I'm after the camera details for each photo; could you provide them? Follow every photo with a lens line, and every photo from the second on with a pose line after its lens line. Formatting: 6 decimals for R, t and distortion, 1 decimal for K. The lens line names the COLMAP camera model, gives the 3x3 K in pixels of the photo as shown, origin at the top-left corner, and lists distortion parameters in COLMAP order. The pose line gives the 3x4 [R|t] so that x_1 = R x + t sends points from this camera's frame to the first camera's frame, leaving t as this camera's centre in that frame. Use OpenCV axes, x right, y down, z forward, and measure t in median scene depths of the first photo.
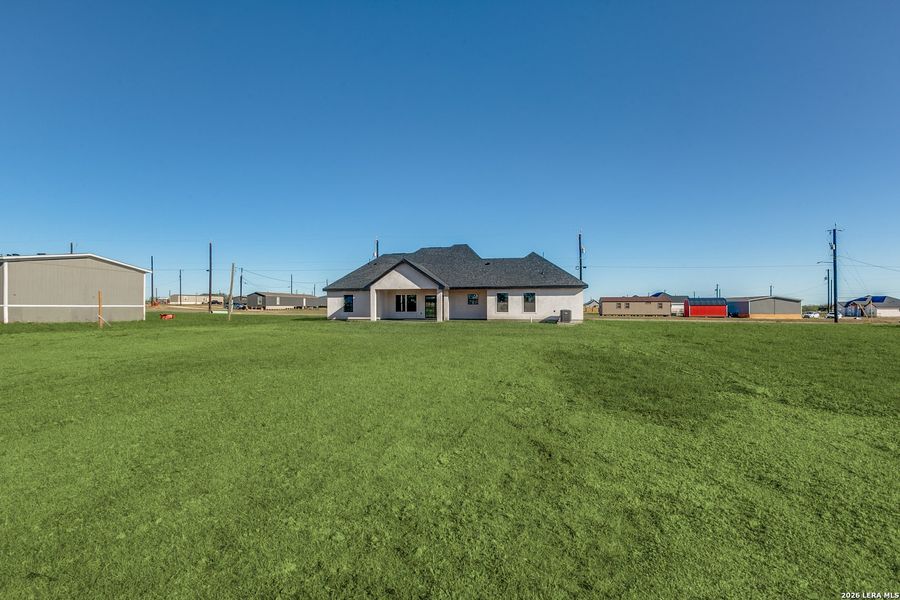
lens RADIAL K [[401.8, 0, 446.5], [0, 401.8, 306.2], [0, 0, 1]] dist [0.001086, 0.000097]
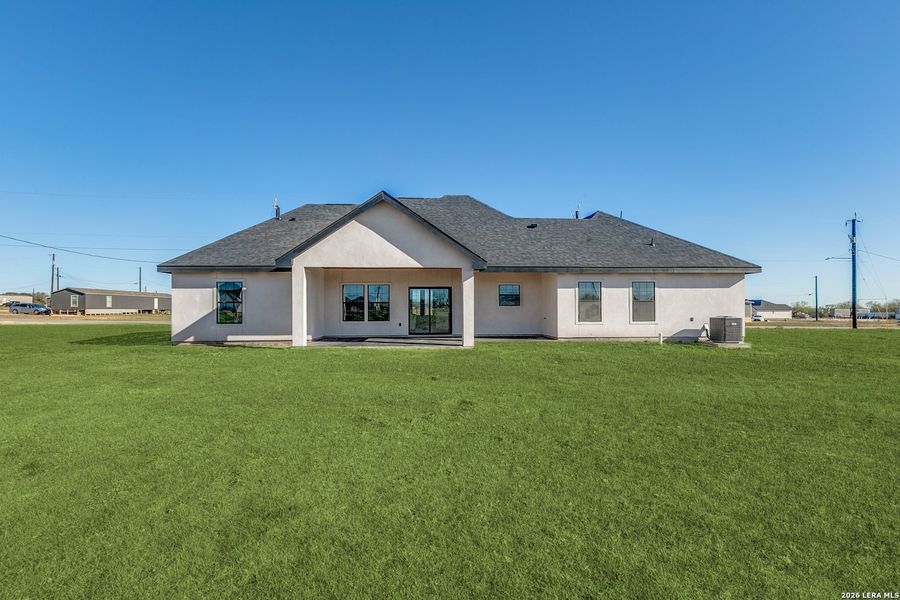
lens RADIAL K [[401.8, 0, 446.5], [0, 401.8, 306.2], [0, 0, 1]] dist [0.001086, 0.000097]
pose [[0.964990, 0.001419, 0.262282, -0.138163], [0.000572, 0.999972, -0.007514, -0.000198], [-0.262285, 0.007401, 0.964962, 0.546505]]
